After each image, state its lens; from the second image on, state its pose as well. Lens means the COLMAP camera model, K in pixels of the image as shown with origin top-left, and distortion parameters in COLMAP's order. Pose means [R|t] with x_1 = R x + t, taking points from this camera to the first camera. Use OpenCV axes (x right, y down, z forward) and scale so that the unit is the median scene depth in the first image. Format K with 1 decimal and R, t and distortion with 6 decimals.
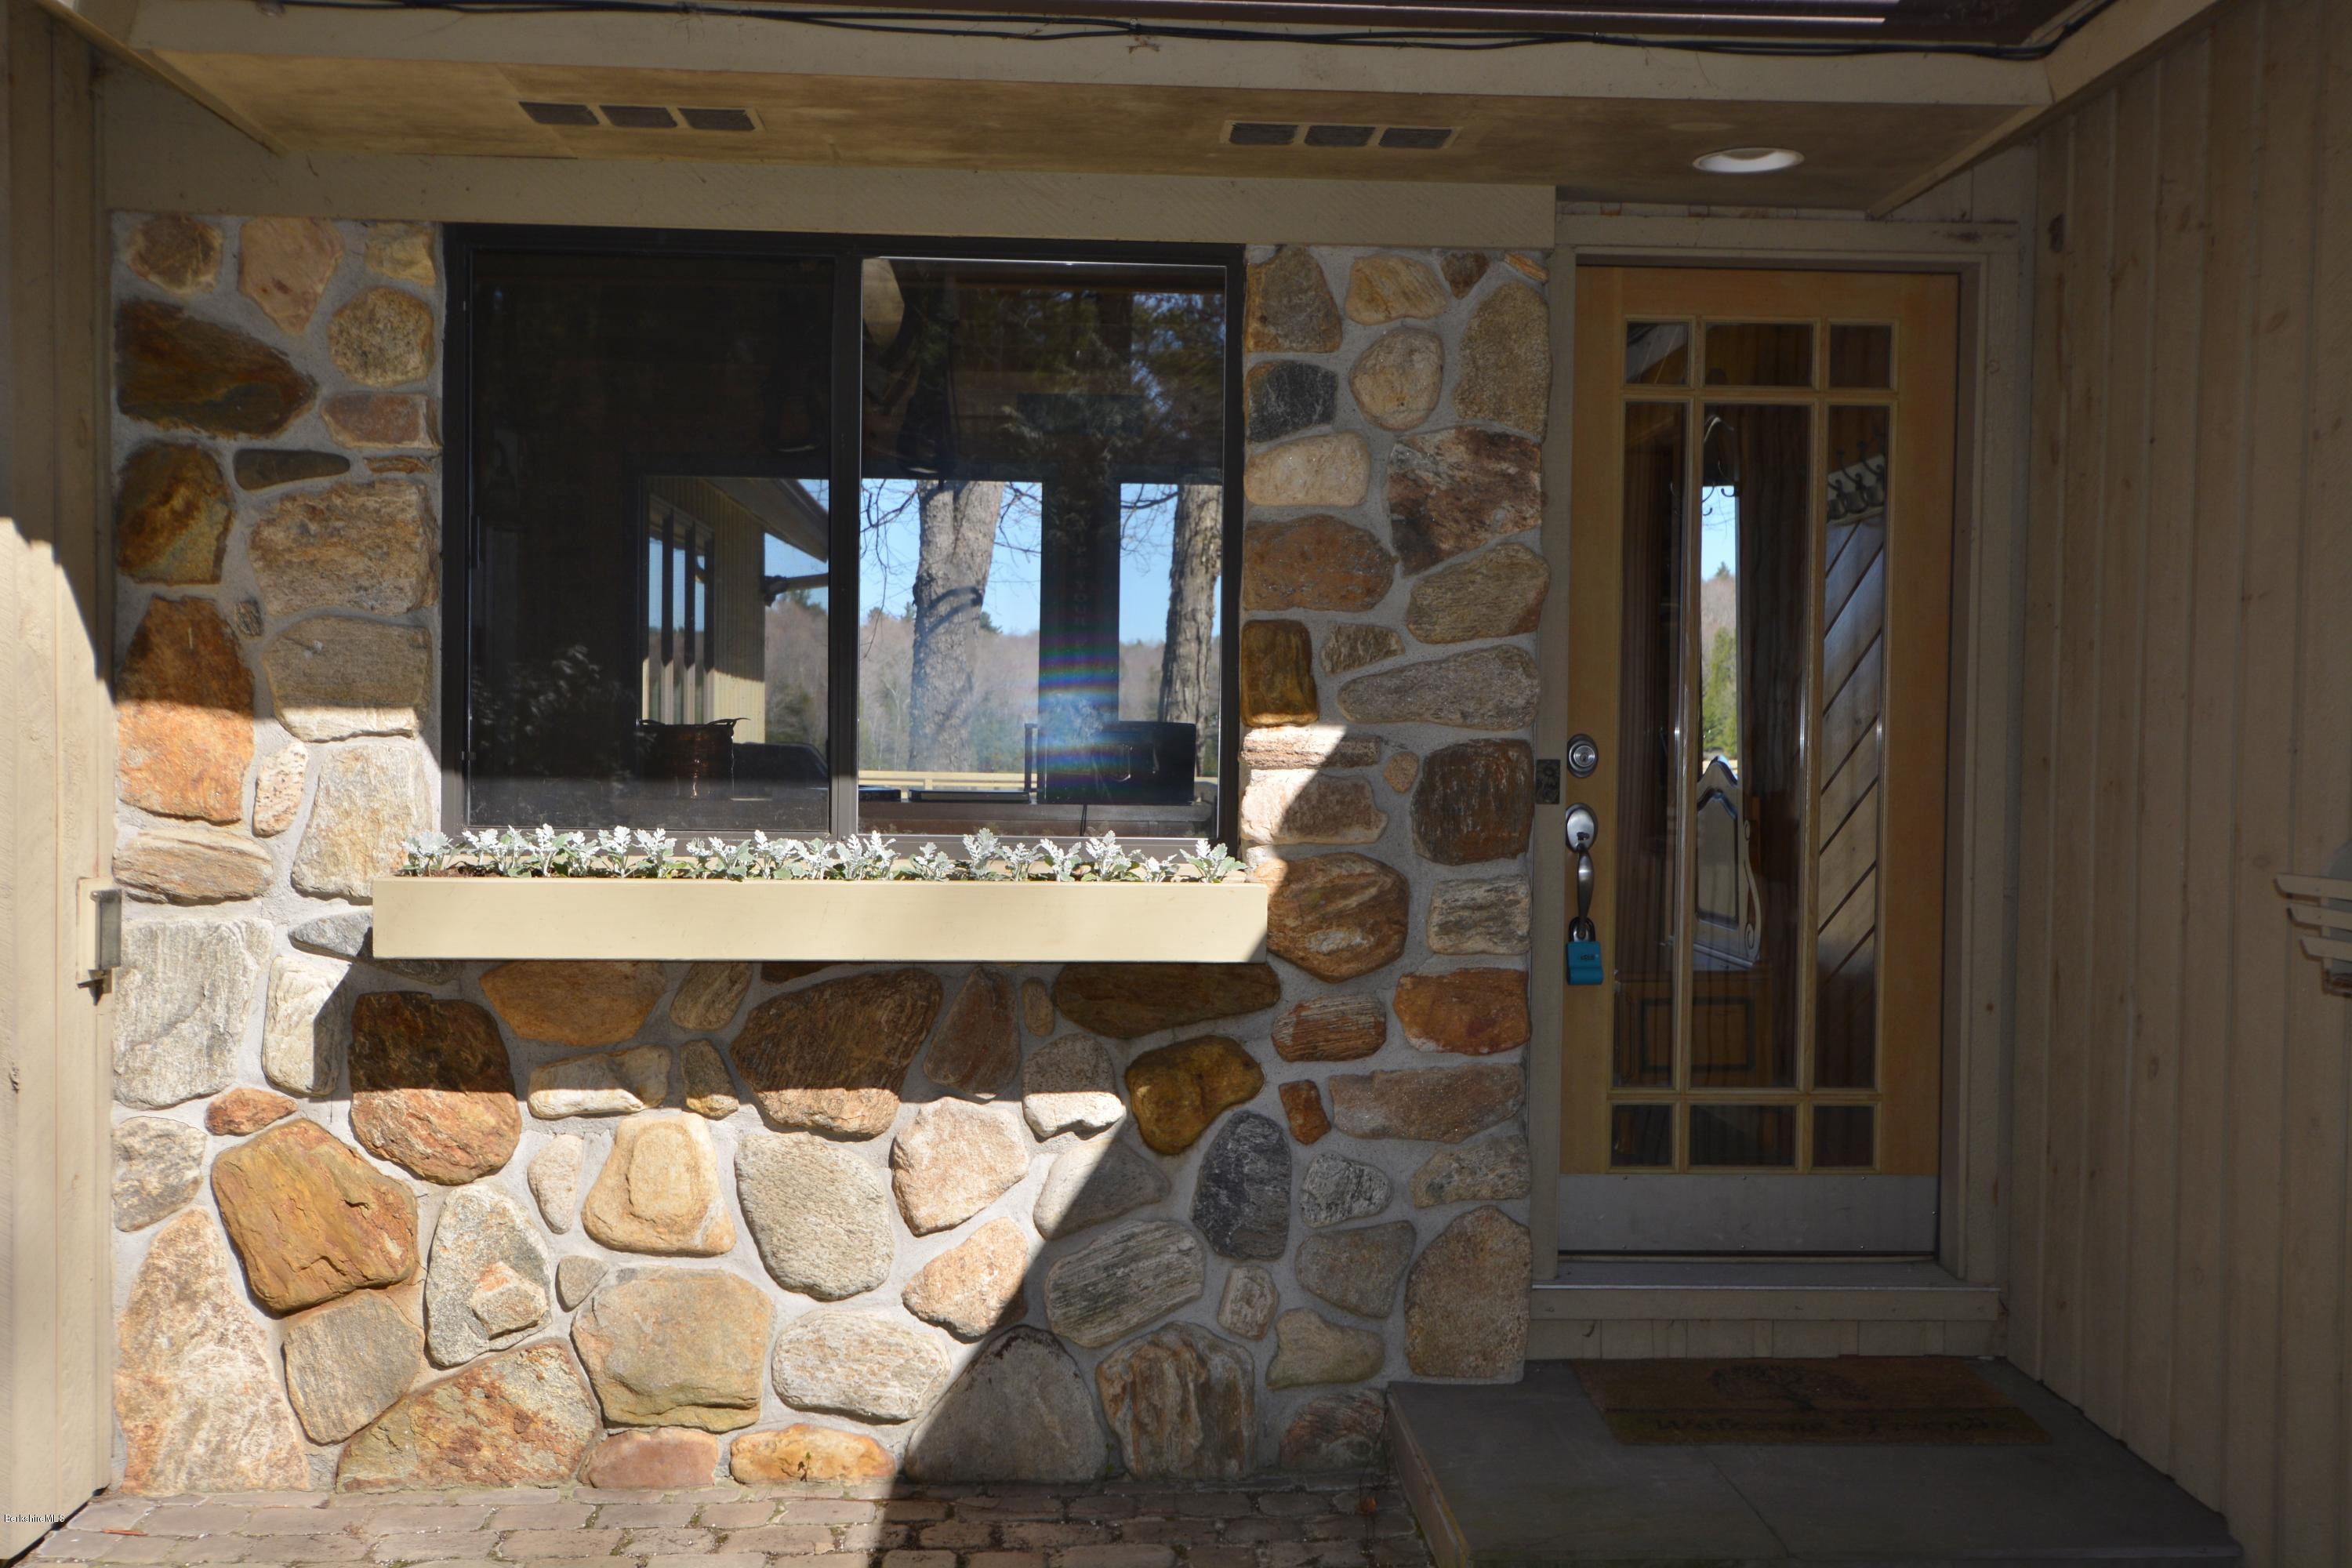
lens RADIAL K [[2353.8, 0, 1204.3], [0, 2353.8, 799.5], [0, 0, 1]] dist [0.023581, 0.030689]
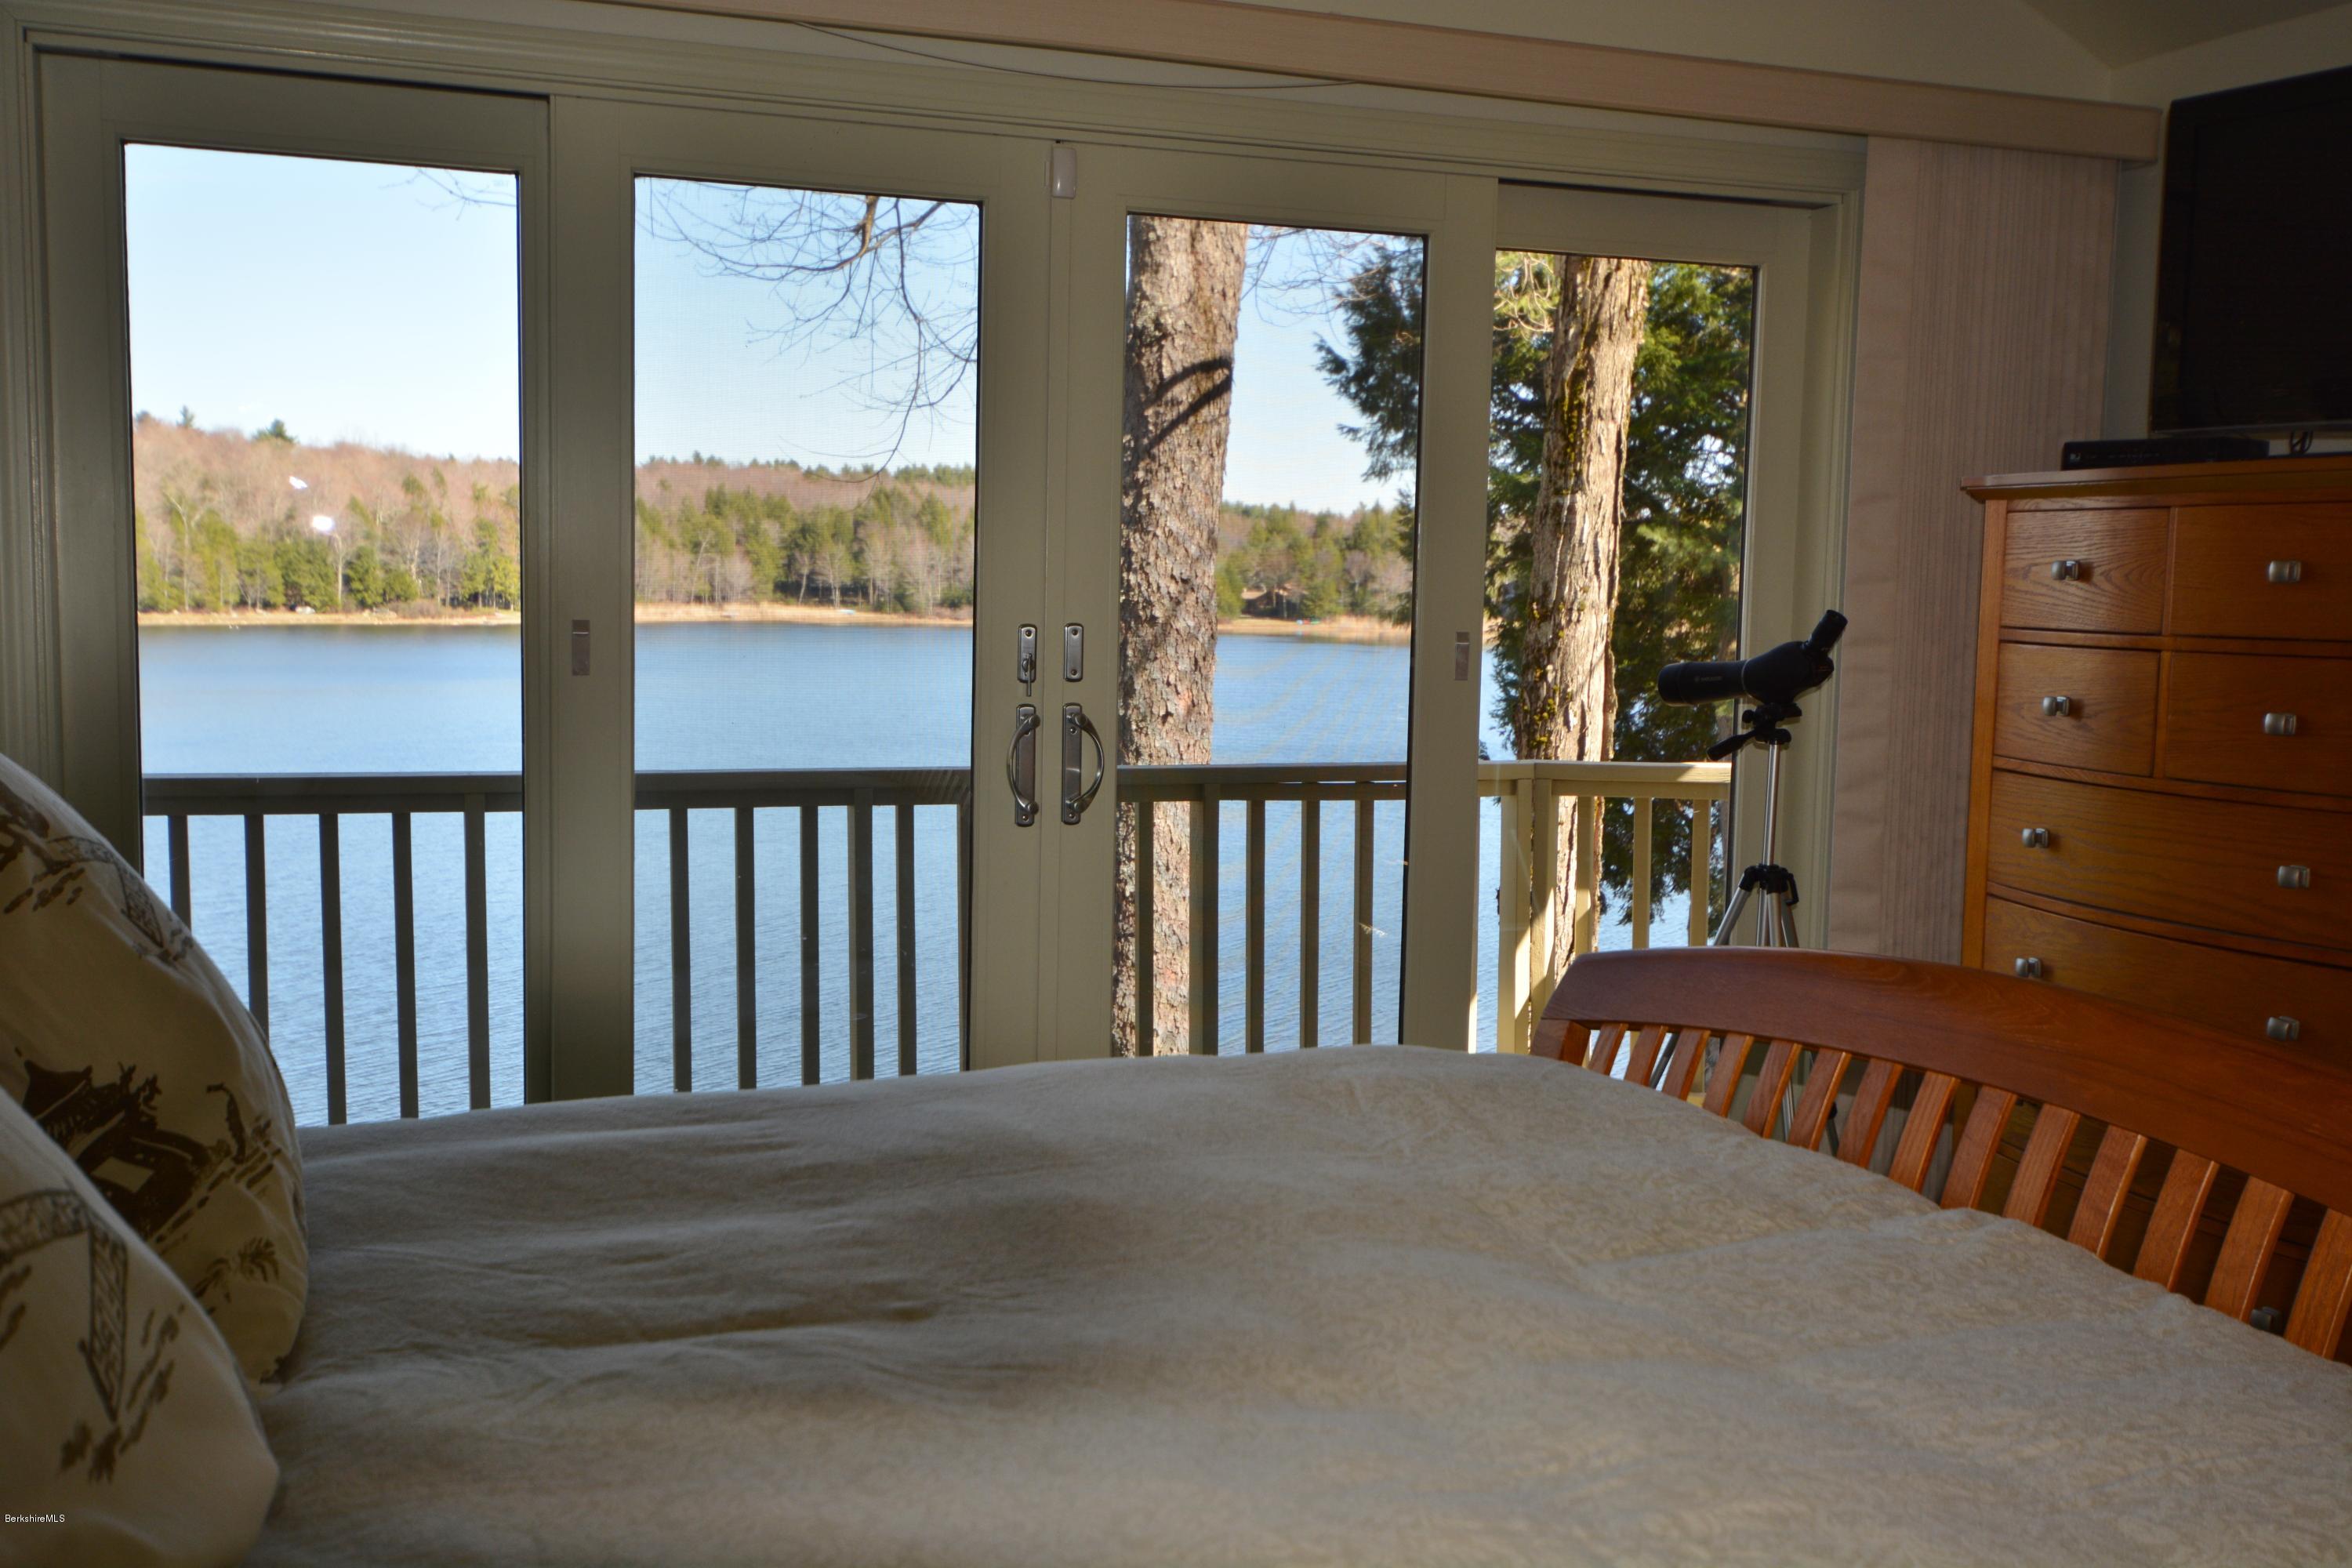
lens RADIAL K [[2353.8, 0, 1204.3], [0, 2353.8, 799.5], [0, 0, 1]] dist [0.023581, 0.030689]
pose [[0.959609, -0.021310, 0.280530, -0.260798], [0.000567, 0.997272, 0.073816, -0.025493], [-0.281338, -0.070676, 0.957003, 0.457788]]
